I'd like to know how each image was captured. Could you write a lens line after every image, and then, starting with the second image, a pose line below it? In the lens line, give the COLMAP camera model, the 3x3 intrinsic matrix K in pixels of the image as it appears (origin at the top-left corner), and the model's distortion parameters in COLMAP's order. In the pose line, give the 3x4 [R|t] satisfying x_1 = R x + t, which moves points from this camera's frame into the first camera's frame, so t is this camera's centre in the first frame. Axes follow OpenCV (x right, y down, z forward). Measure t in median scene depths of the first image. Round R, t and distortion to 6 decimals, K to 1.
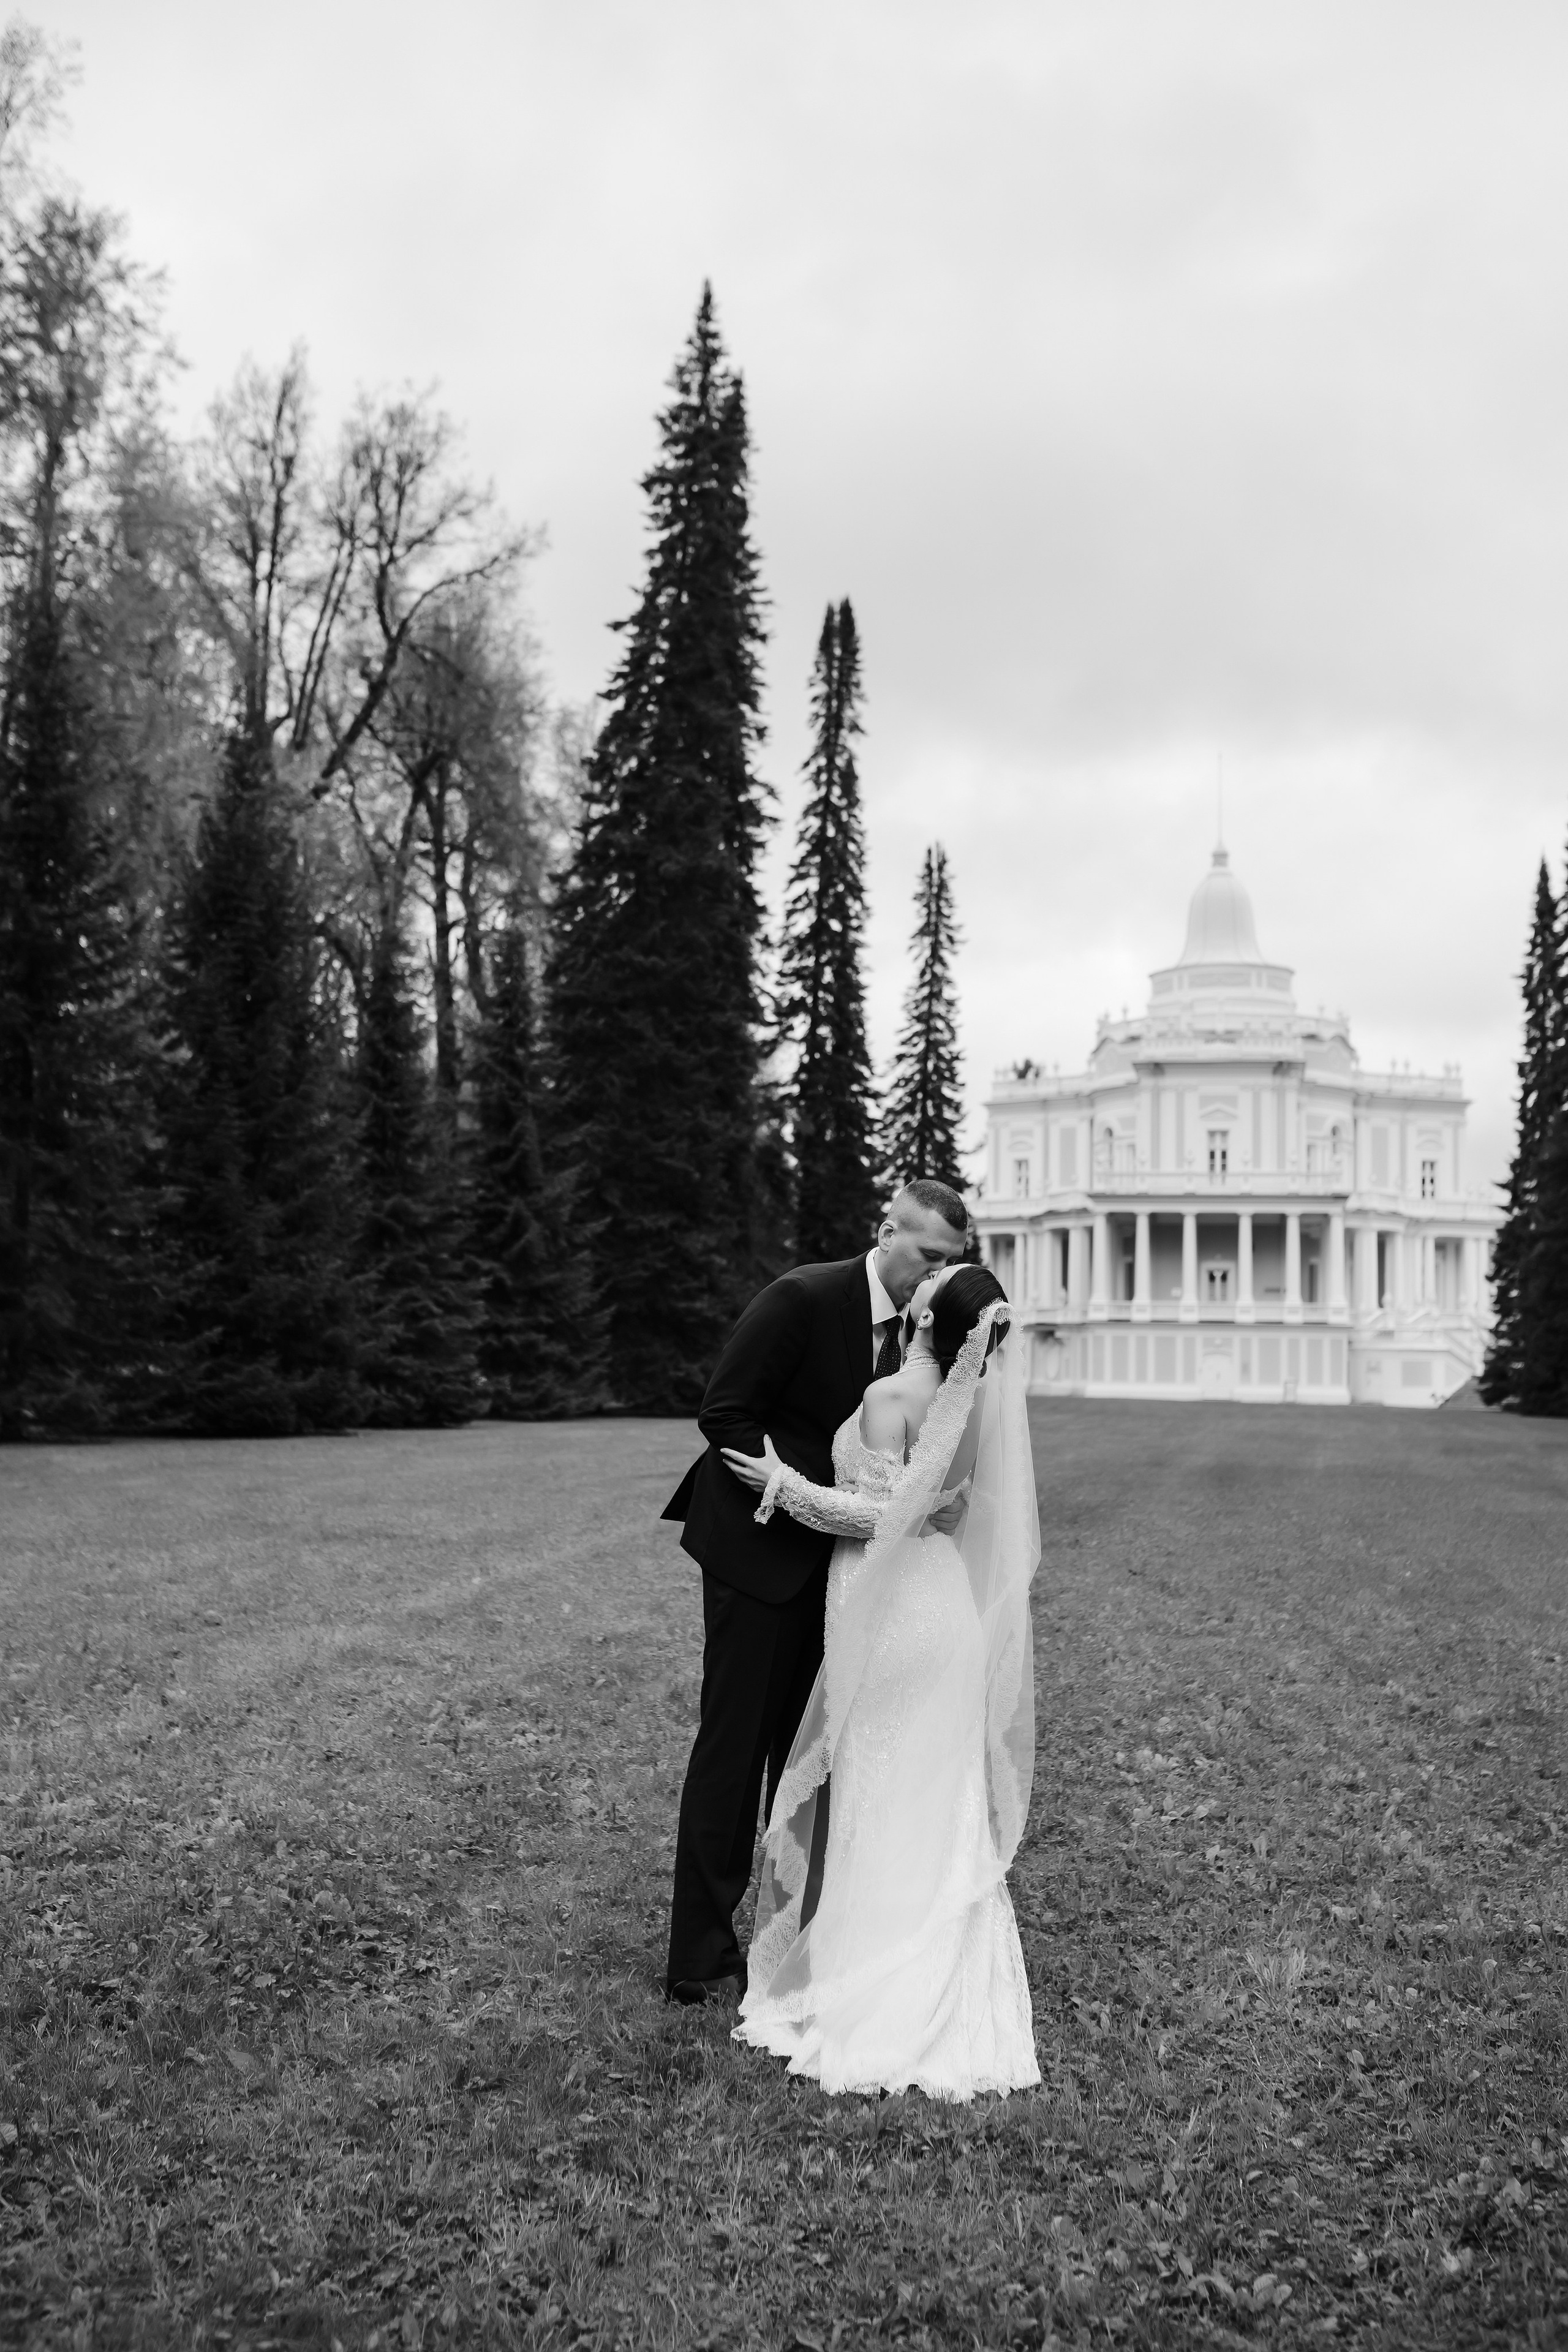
lens RADIAL K [[2071.6, 0, 863.4], [0, 2071.6, 1170.1], [0, 0, 1]] dist [-0.052908, 0.002434]
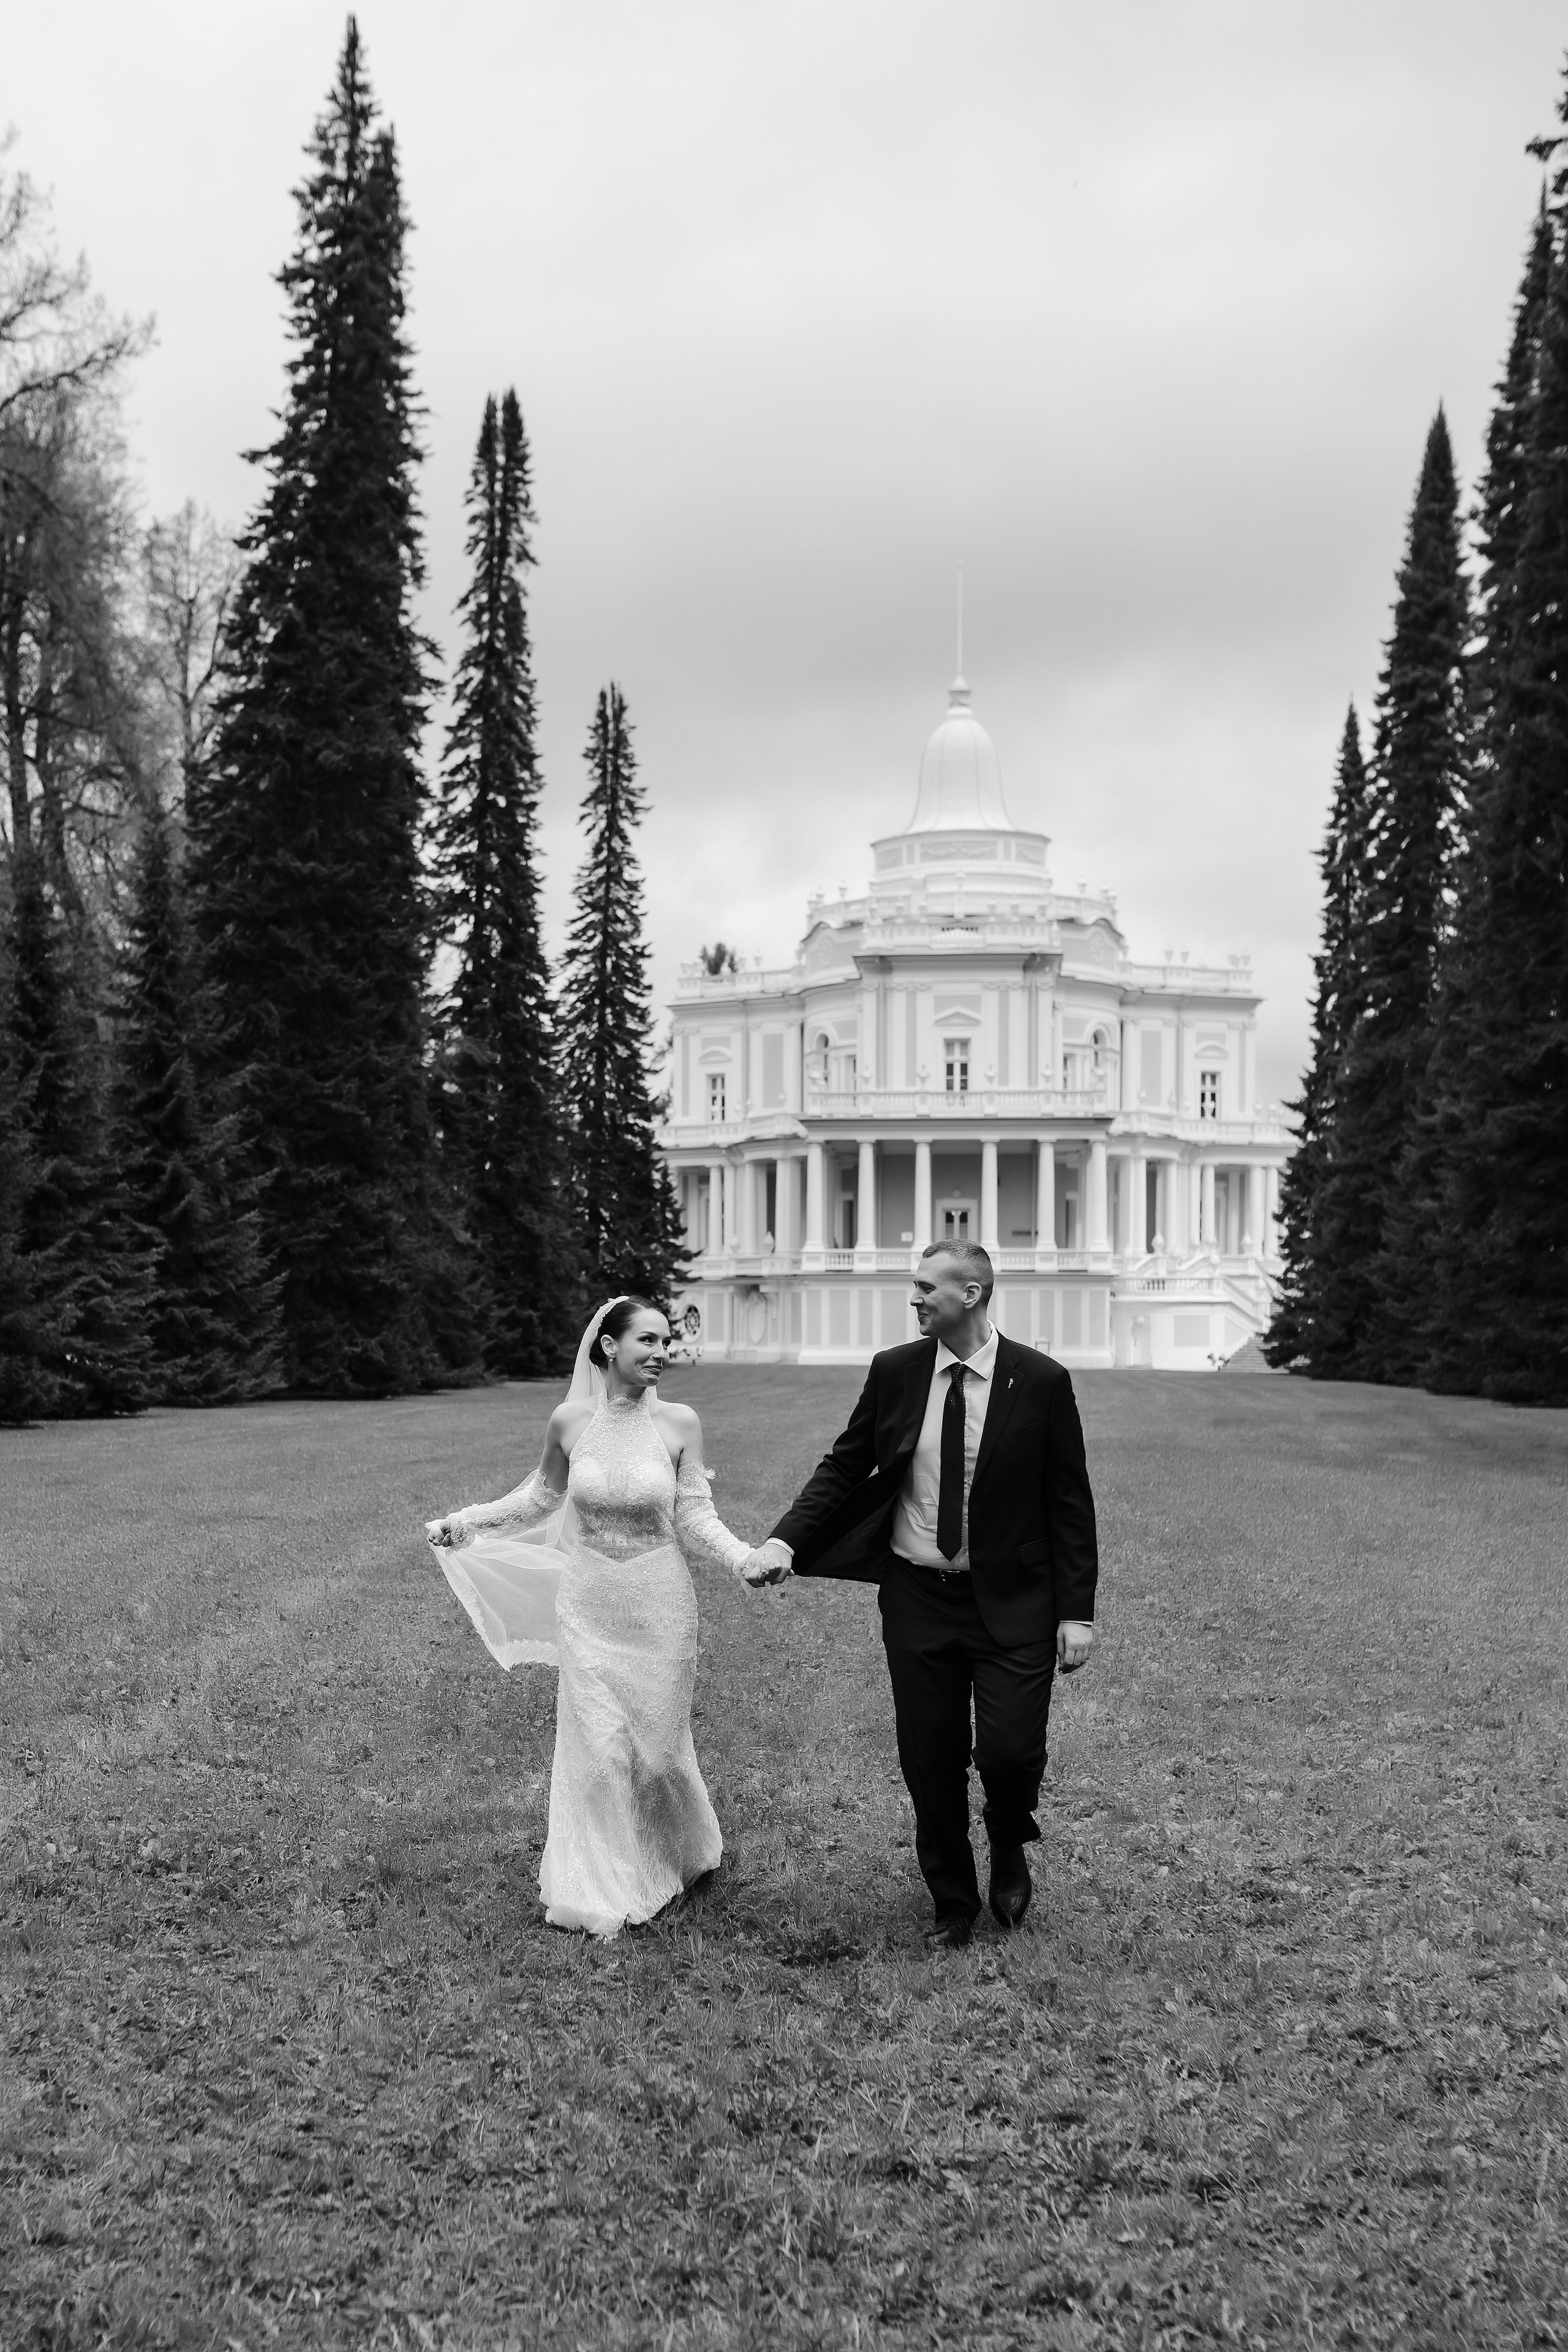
lens RADIAL K [[2963.2, 0, 615.3], [0, 2963.2, 1436.0], [0, 0, 1]] dist [-0.039727, 0.049973]
pose [[0.997553, -0.020354, 0.066892, -0.049850], [0.011083, 0.990626, 0.136151, -0.026573], [-0.069036, -0.135077, 0.988427, -0.190392]]
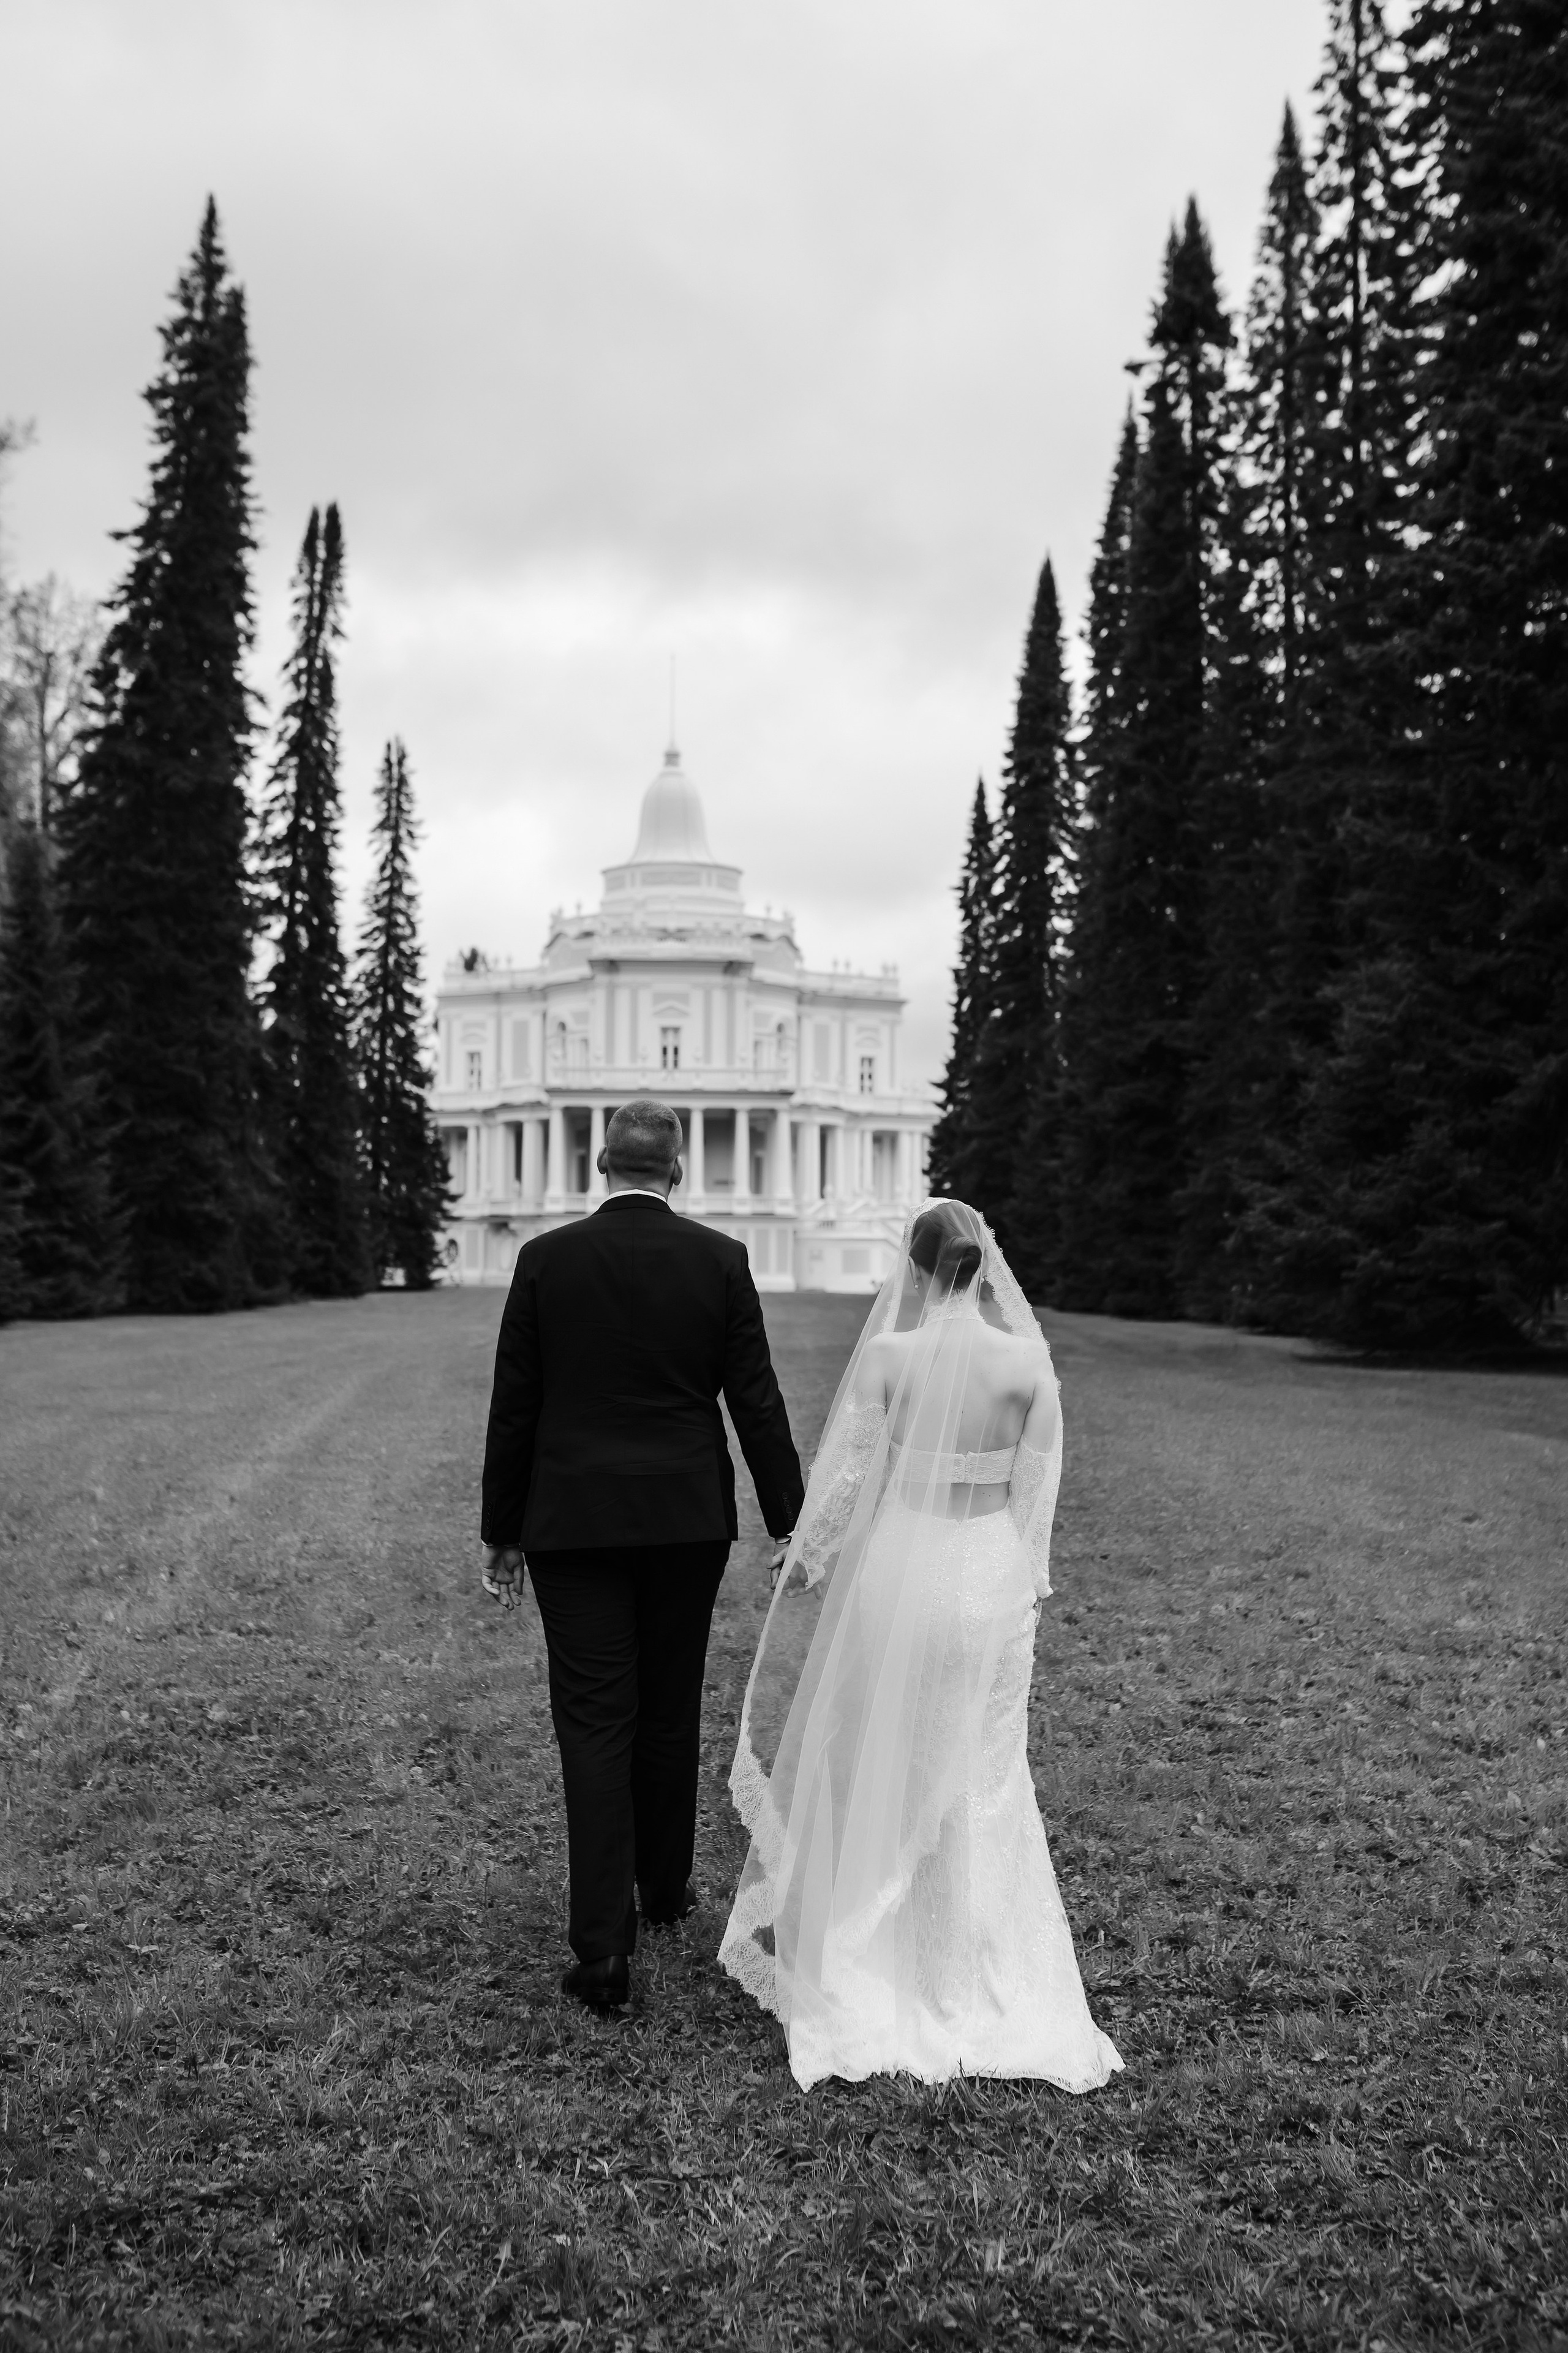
lens RADIAL K [[2361.8, 0, 772.2], [0, 2361.8, 1124.1], [0, 0, 1]] dist [-0.049392, 0.103499]
pose [[0.968603, 0.000902, 0.248611, -0.077294], [-0.011601, 0.999068, 0.041573, -0.022103], [-0.248342, -0.043152, 0.967711, -0.164859]]
